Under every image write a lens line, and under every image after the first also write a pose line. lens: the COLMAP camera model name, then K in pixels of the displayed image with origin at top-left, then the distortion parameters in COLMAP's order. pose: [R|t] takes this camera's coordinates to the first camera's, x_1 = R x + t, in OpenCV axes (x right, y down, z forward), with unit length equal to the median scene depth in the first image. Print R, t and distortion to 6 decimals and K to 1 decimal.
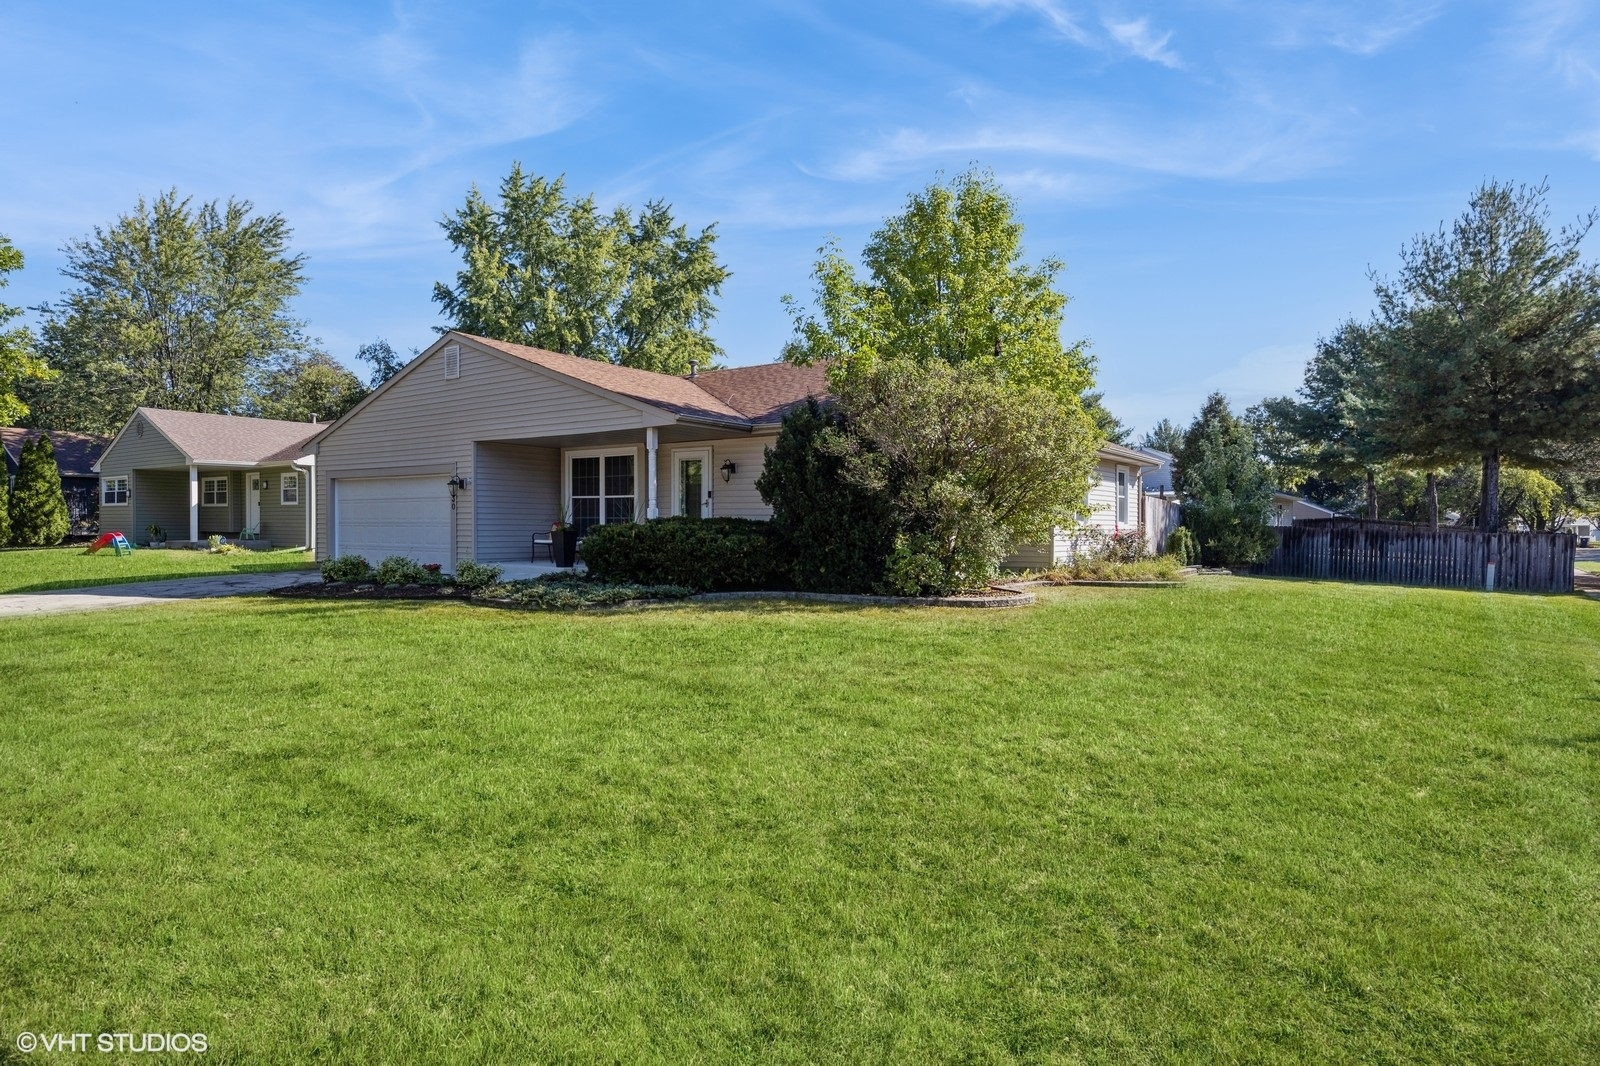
lens RADIAL K [[944.4, 0, 797.7], [0, 944.4, 529.7], [0, 0, 1]] dist [-0.004145, -0.000754]
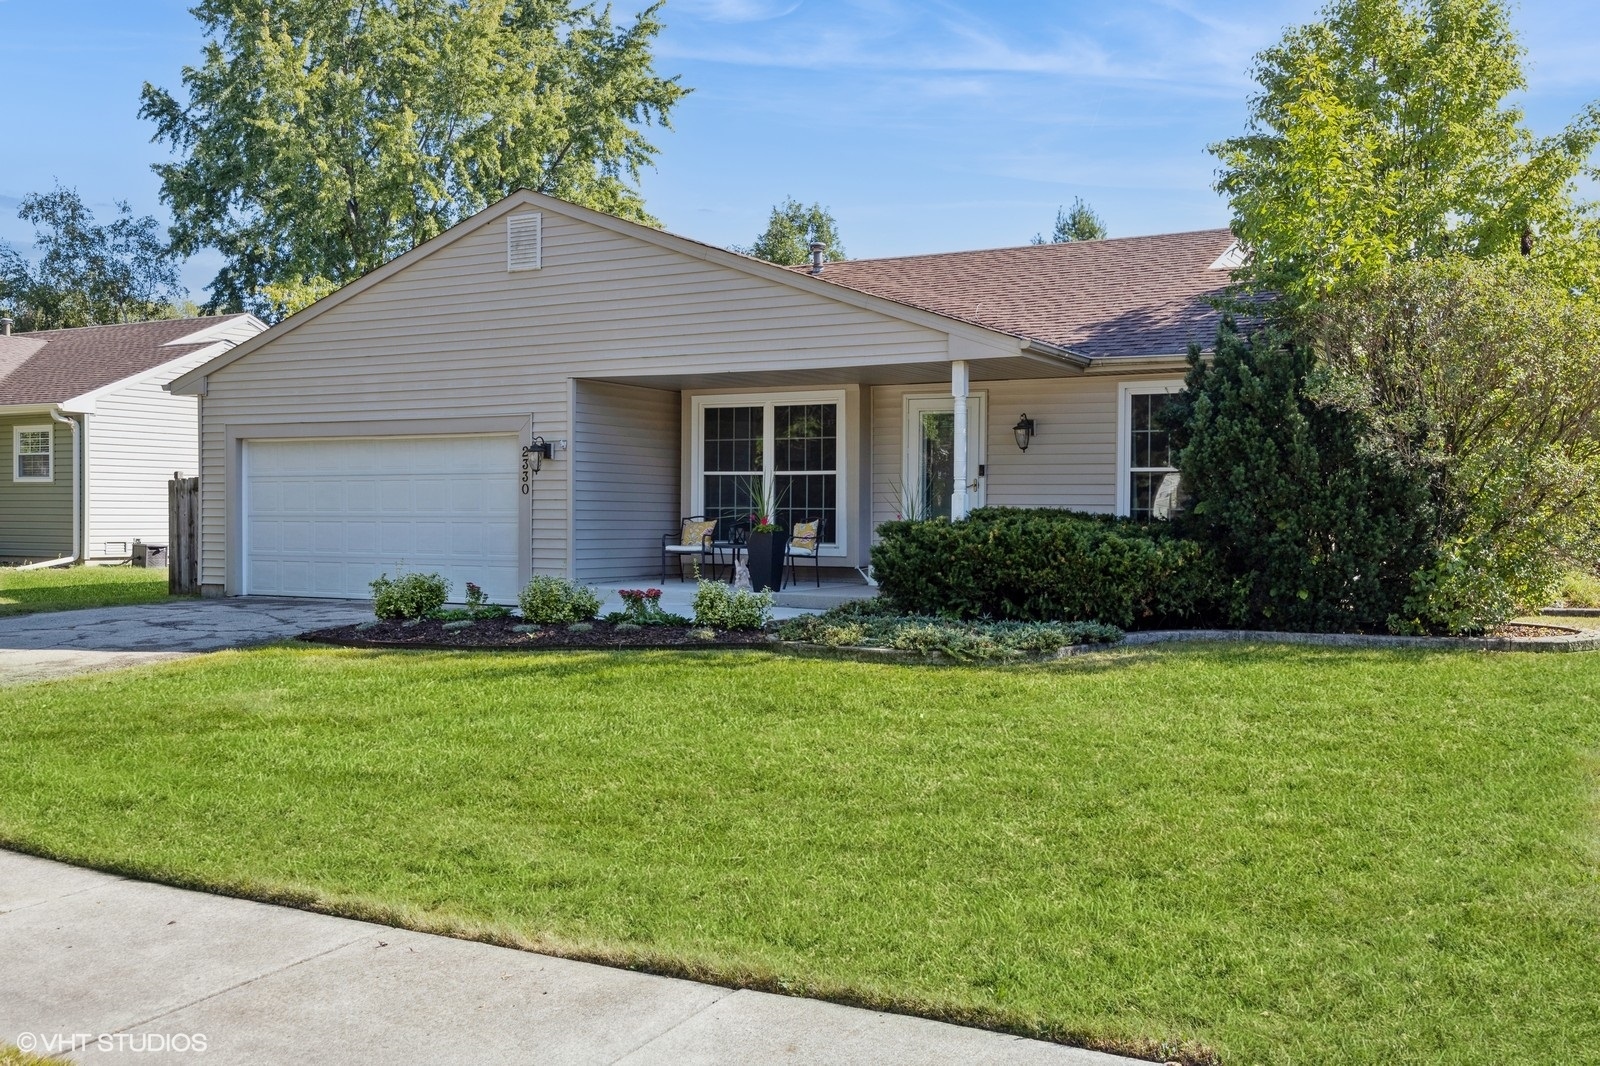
lens RADIAL K [[1594.7, 0, 802.3], [0, 1594.7, 532.6], [0, 0, 1]] dist [0.014408, 0.000000]
pose [[0.991432, -0.001803, 0.130614, -0.328217], [0.000872, 0.999974, 0.007187, -0.004791], [-0.130623, -0.007011, 0.991407, 0.000205]]
